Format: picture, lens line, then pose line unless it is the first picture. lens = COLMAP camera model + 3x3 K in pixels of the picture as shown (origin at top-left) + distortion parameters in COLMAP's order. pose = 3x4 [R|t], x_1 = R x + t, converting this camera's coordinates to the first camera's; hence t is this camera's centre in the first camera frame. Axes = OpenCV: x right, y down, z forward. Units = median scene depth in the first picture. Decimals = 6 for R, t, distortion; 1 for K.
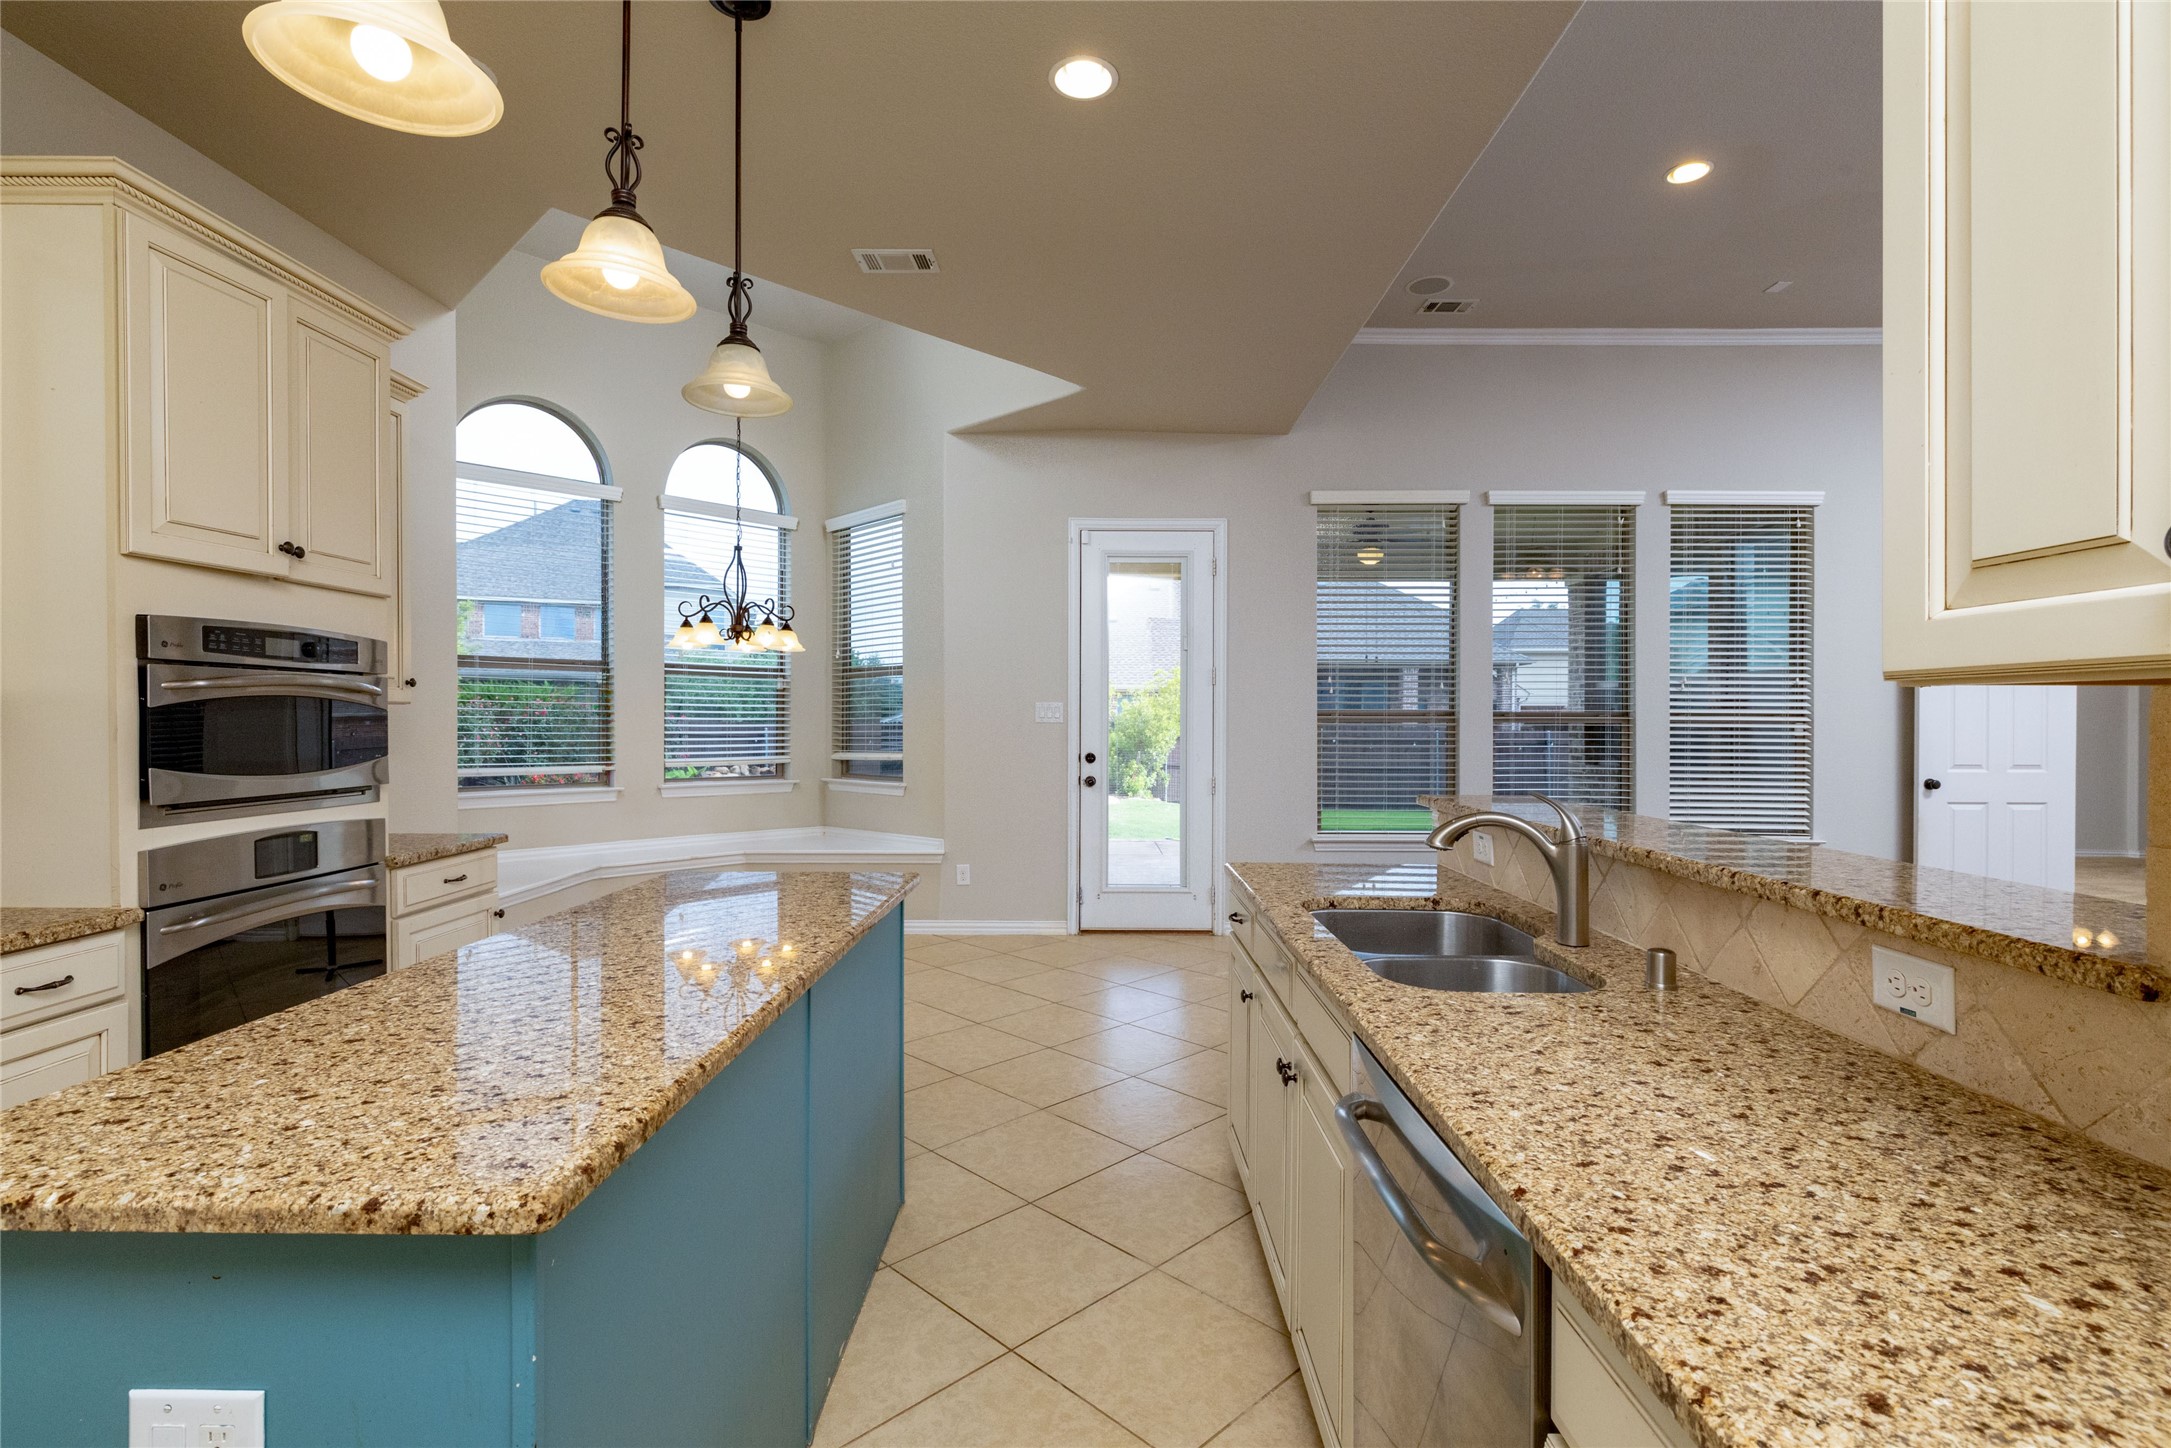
lens RADIAL K [[1010.2, 0, 1075.6], [0, 1010.2, 725.1], [0, 0, 1]] dist [0.000872, 0.000803]
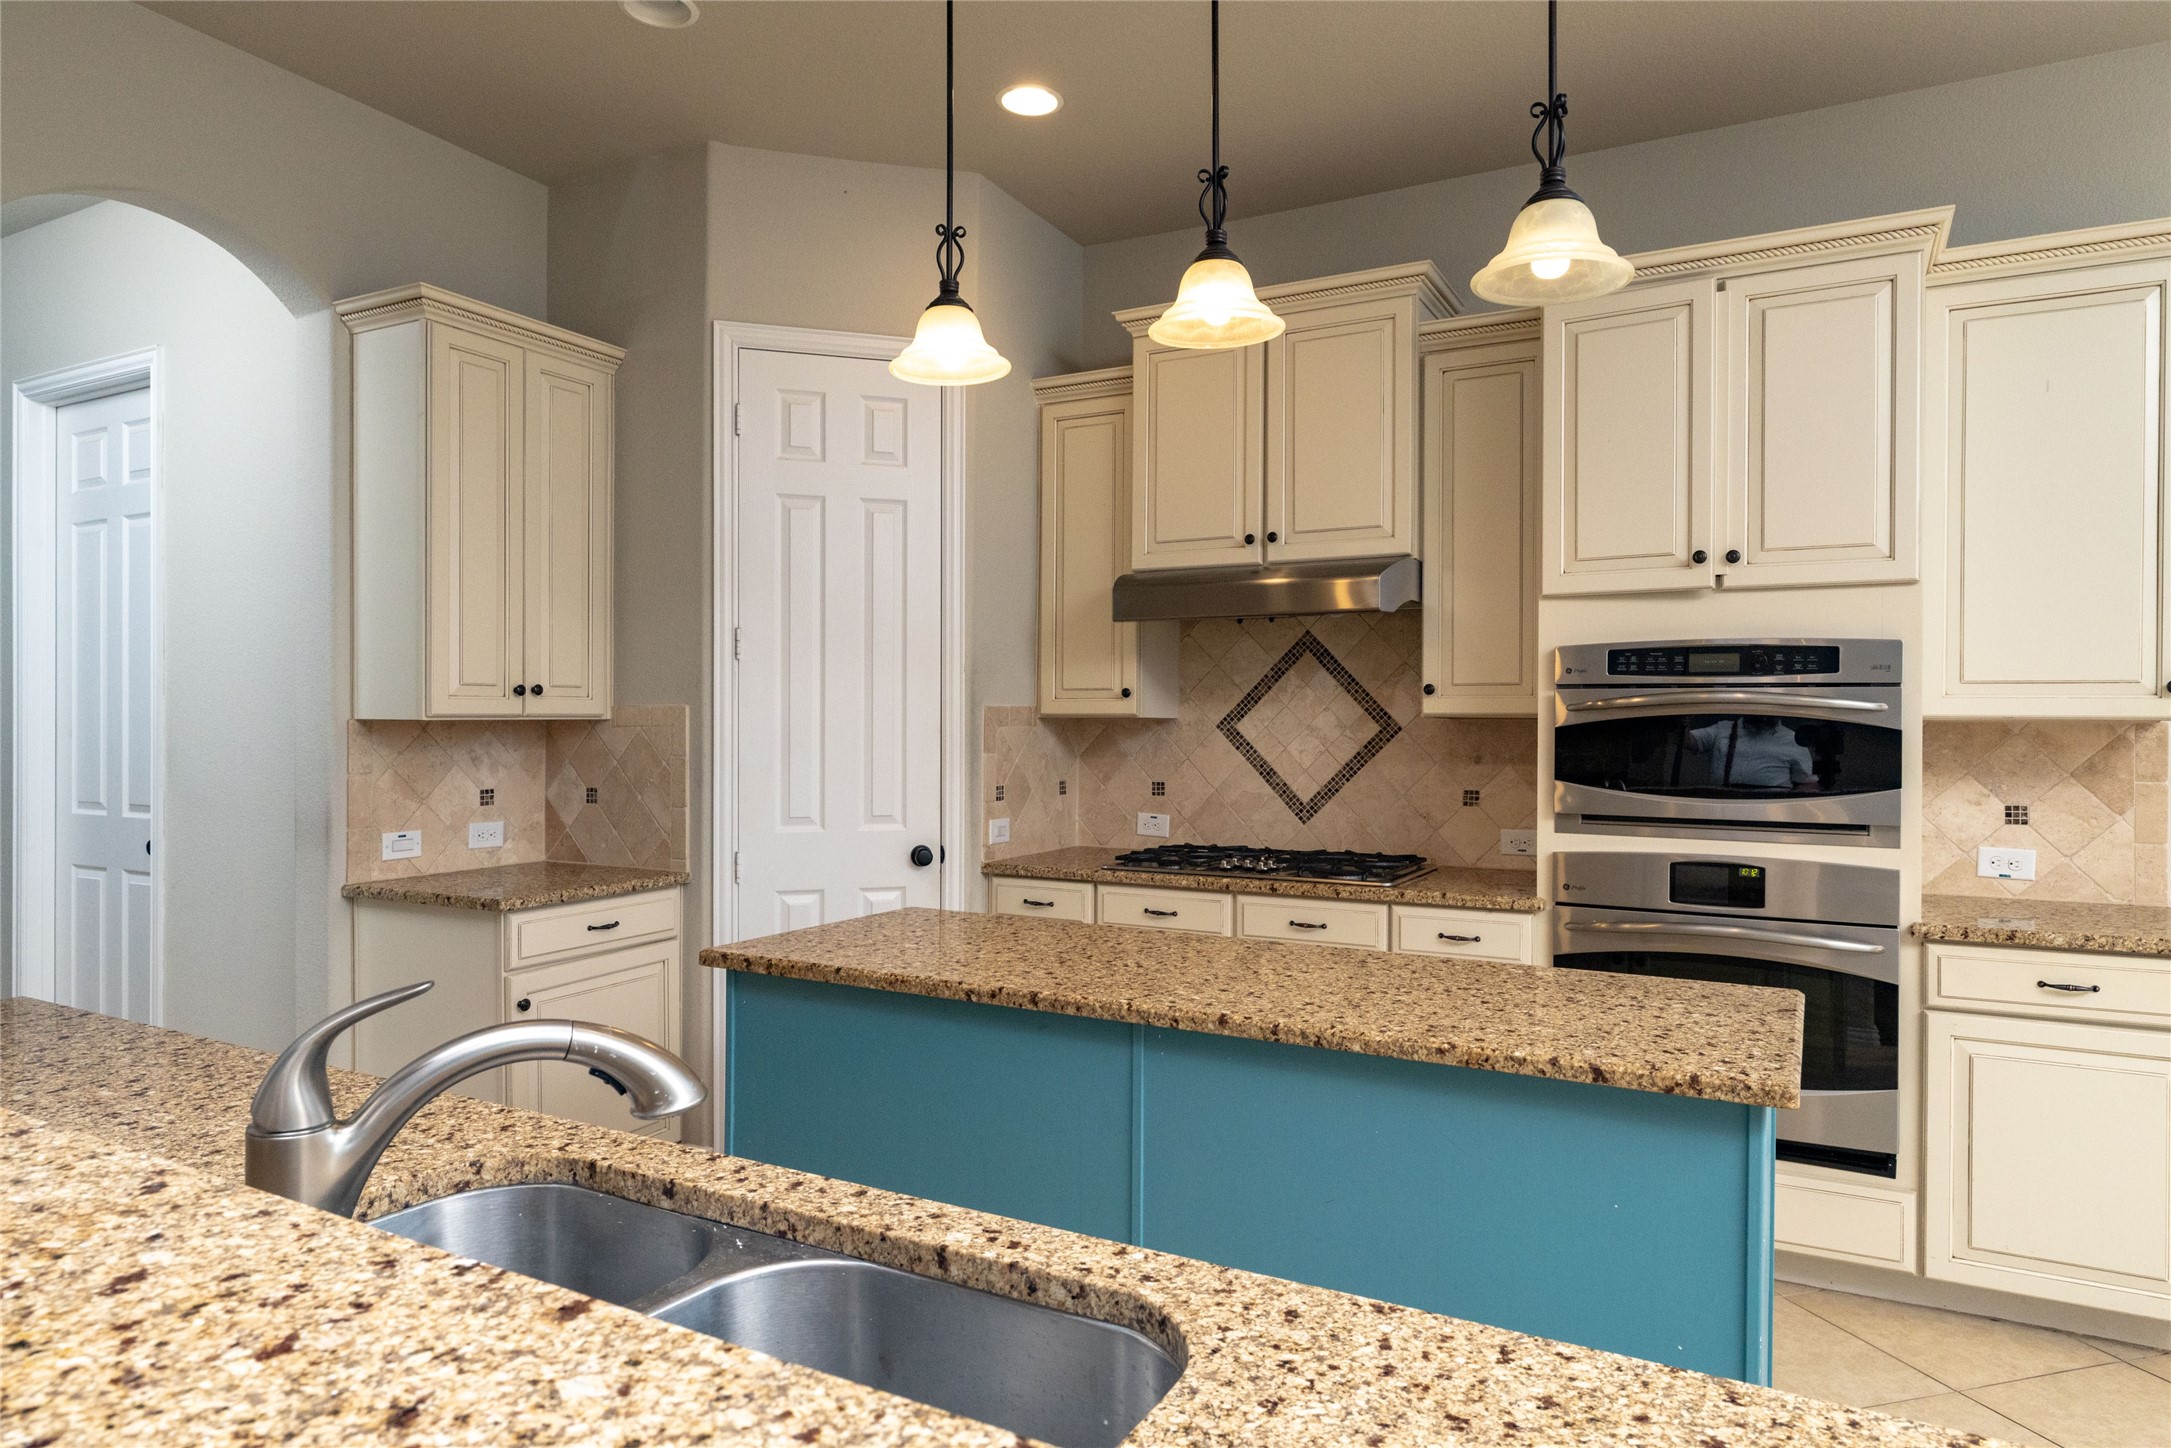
lens RADIAL K [[1302.7, 0, 1086.4], [0, 1302.7, 730.3], [0, 0, 1]] dist [0.000118, 0.000654]
pose [[-0.468830, 0.004749, -0.883275, 0.488527], [-0.011596, 0.999866, 0.011531, -0.018990], [0.883212, 0.015649, -0.468713, 0.933366]]
